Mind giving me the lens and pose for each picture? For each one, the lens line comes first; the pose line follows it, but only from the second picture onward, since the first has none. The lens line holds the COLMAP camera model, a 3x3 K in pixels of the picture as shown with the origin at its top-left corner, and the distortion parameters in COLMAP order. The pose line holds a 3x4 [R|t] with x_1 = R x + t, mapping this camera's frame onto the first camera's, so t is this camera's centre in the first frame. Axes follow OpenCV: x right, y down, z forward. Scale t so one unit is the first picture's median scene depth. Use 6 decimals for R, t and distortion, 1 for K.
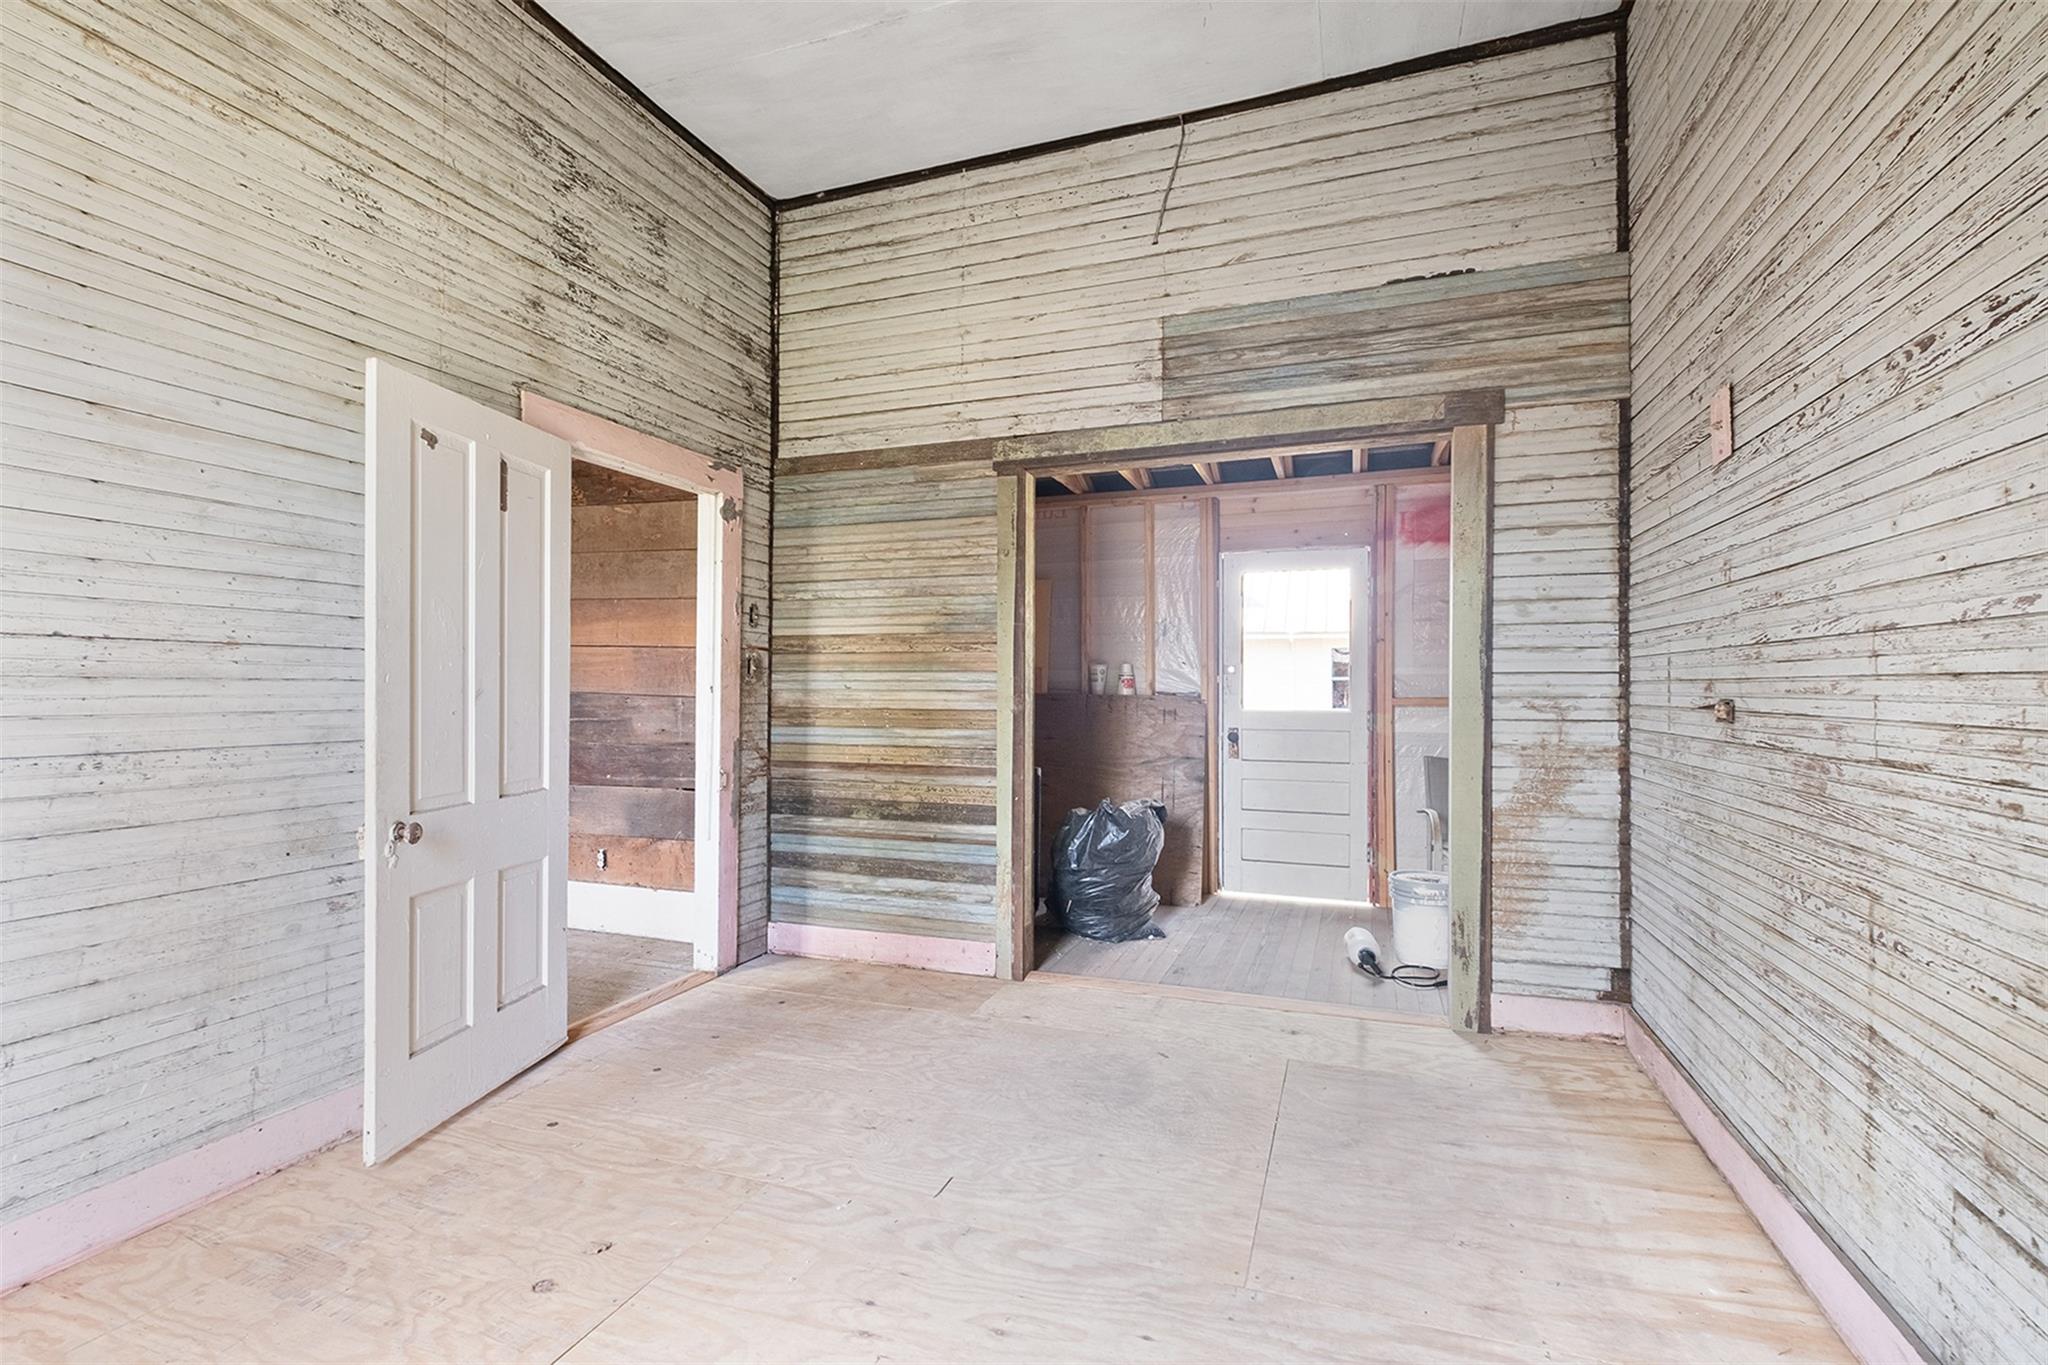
lens RADIAL K [[914.2, 0, 1030.0], [0, 914.2, 687.1], [0, 0, 1]] dist [-0.001853, -0.000658]
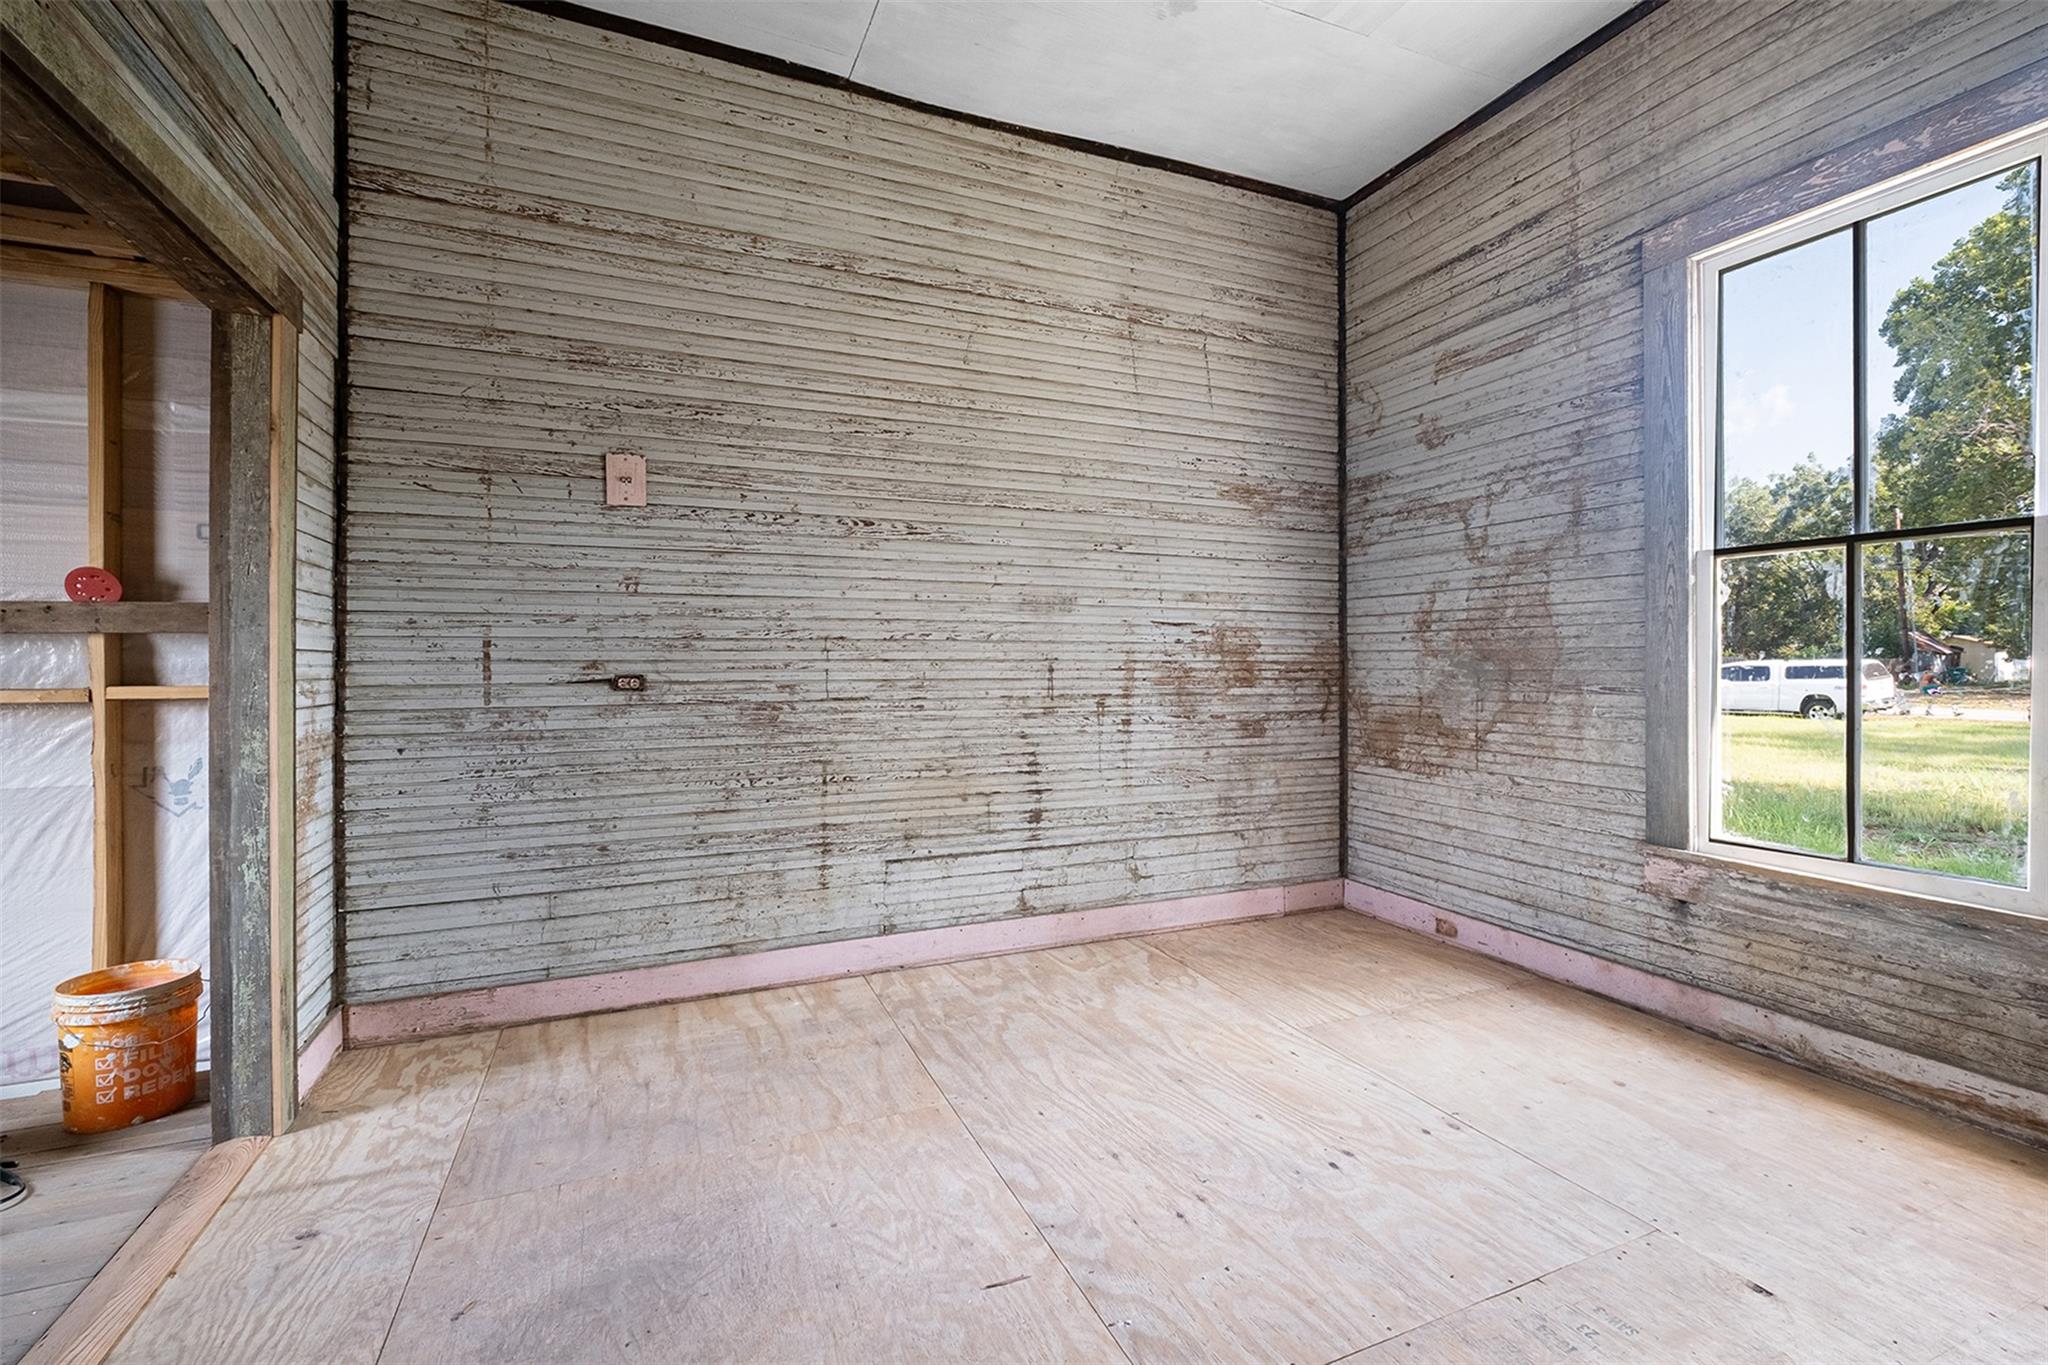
lens RADIAL K [[888.1, 0, 1031.5], [0, 888.1, 672.0], [0, 0, 1]] dist [0.005919, -0.006324]
pose [[-0.689612, -0.001786, 0.724177, -0.877872], [0.005316, 0.999958, 0.007527, 0.002674], [-0.724160, 0.009041, -0.689573, 1.971284]]
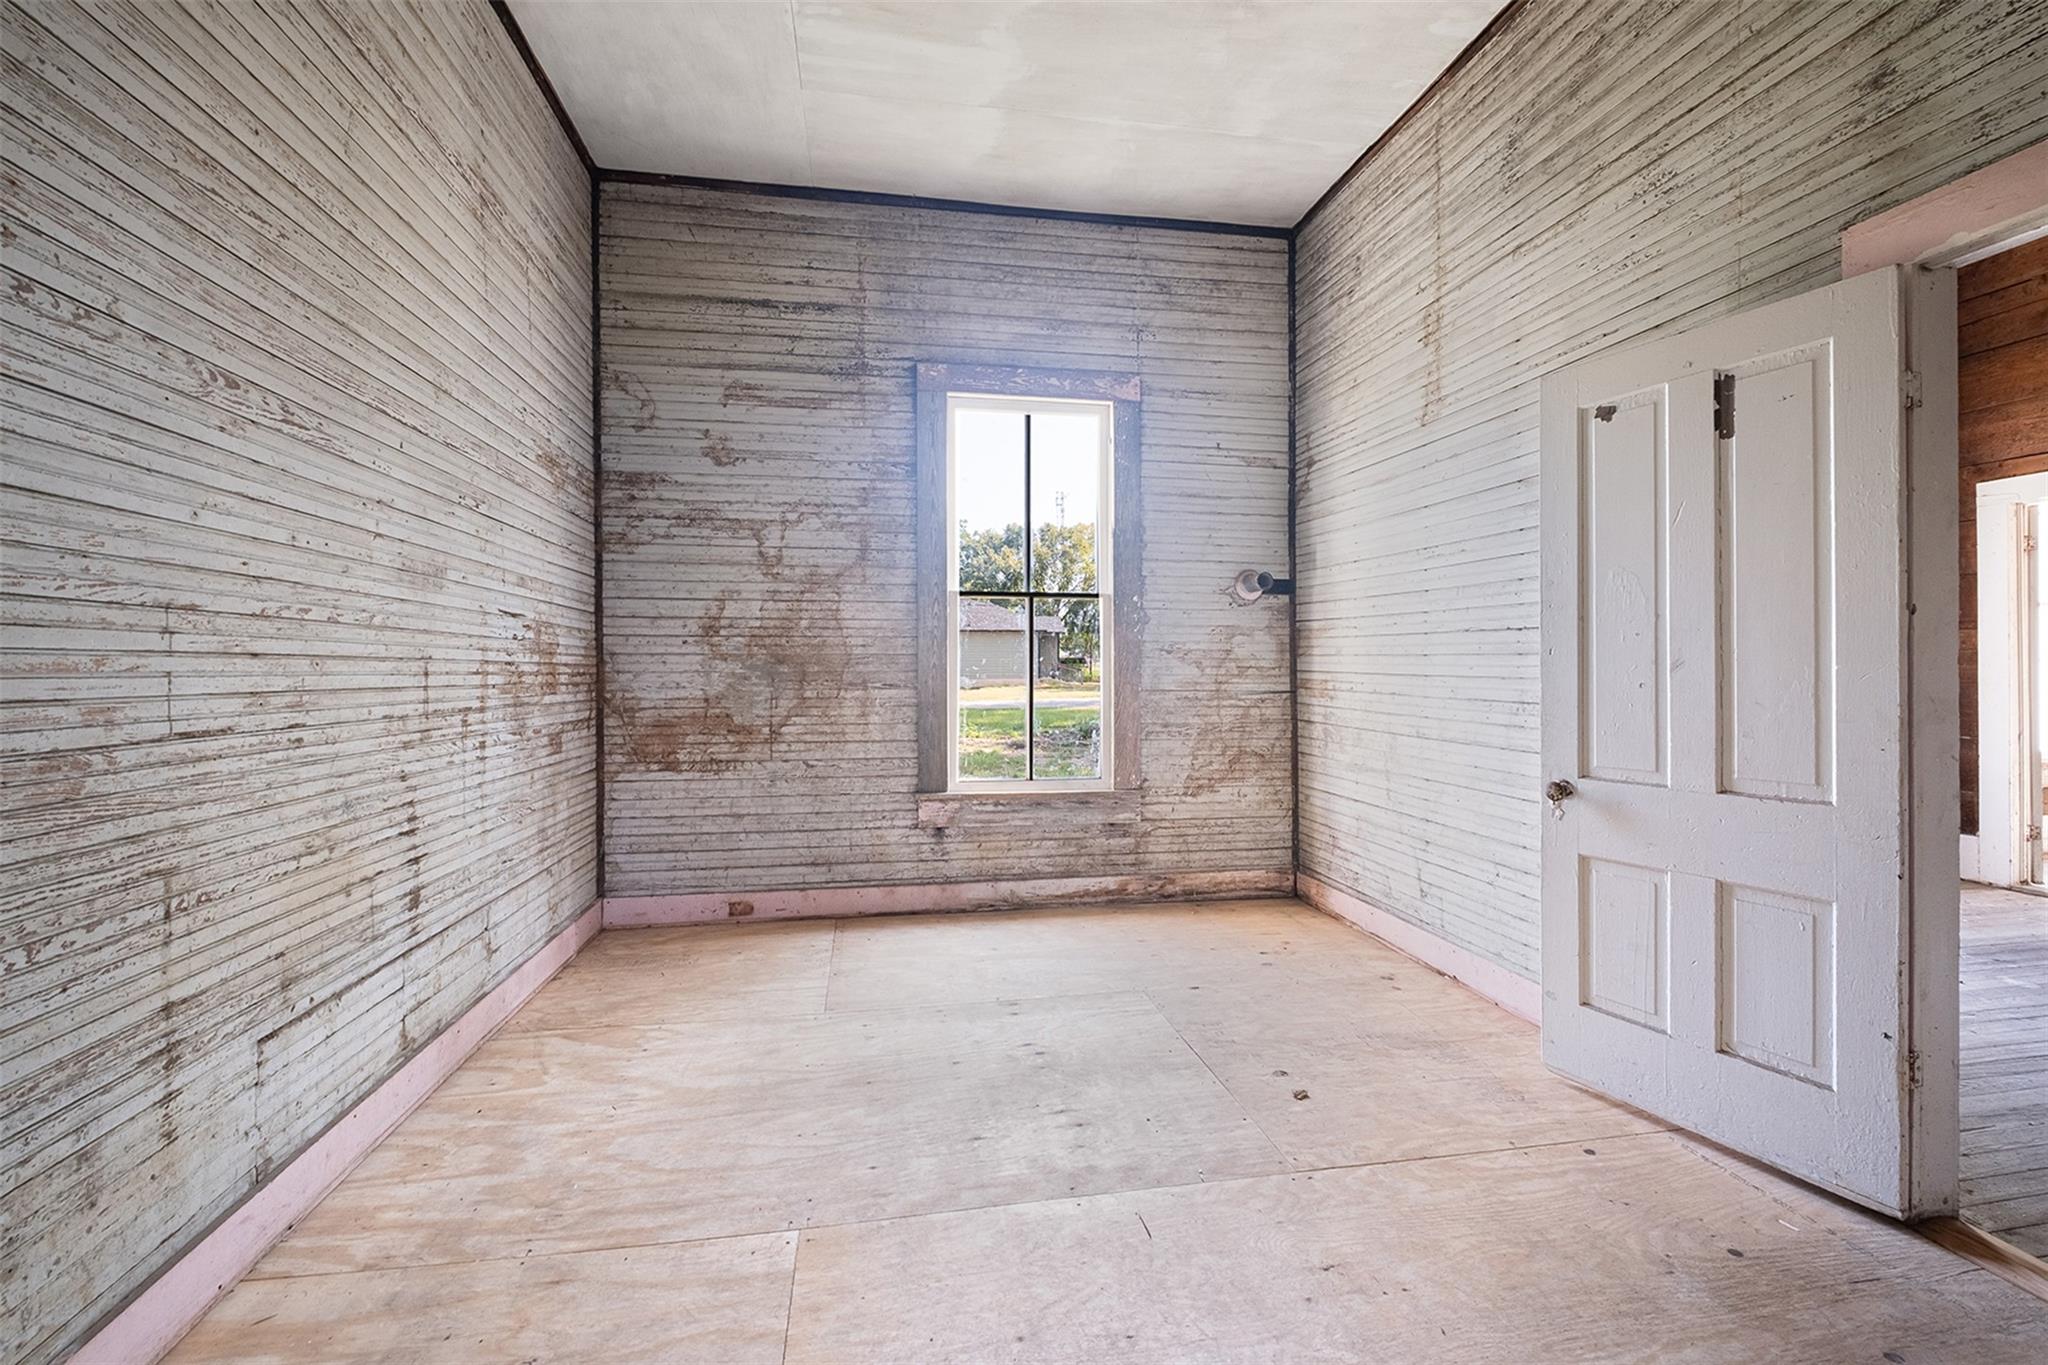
lens RADIAL K [[888.1, 0, 1031.5], [0, 888.1, 672.0], [0, 0, 1]] dist [0.005919, -0.006324]
pose [[-0.863803, 0.007810, -0.503768, 0.559152], [0.005262, 0.999965, 0.006479, 0.007573], [0.503801, 0.002946, -0.863814, 2.185982]]
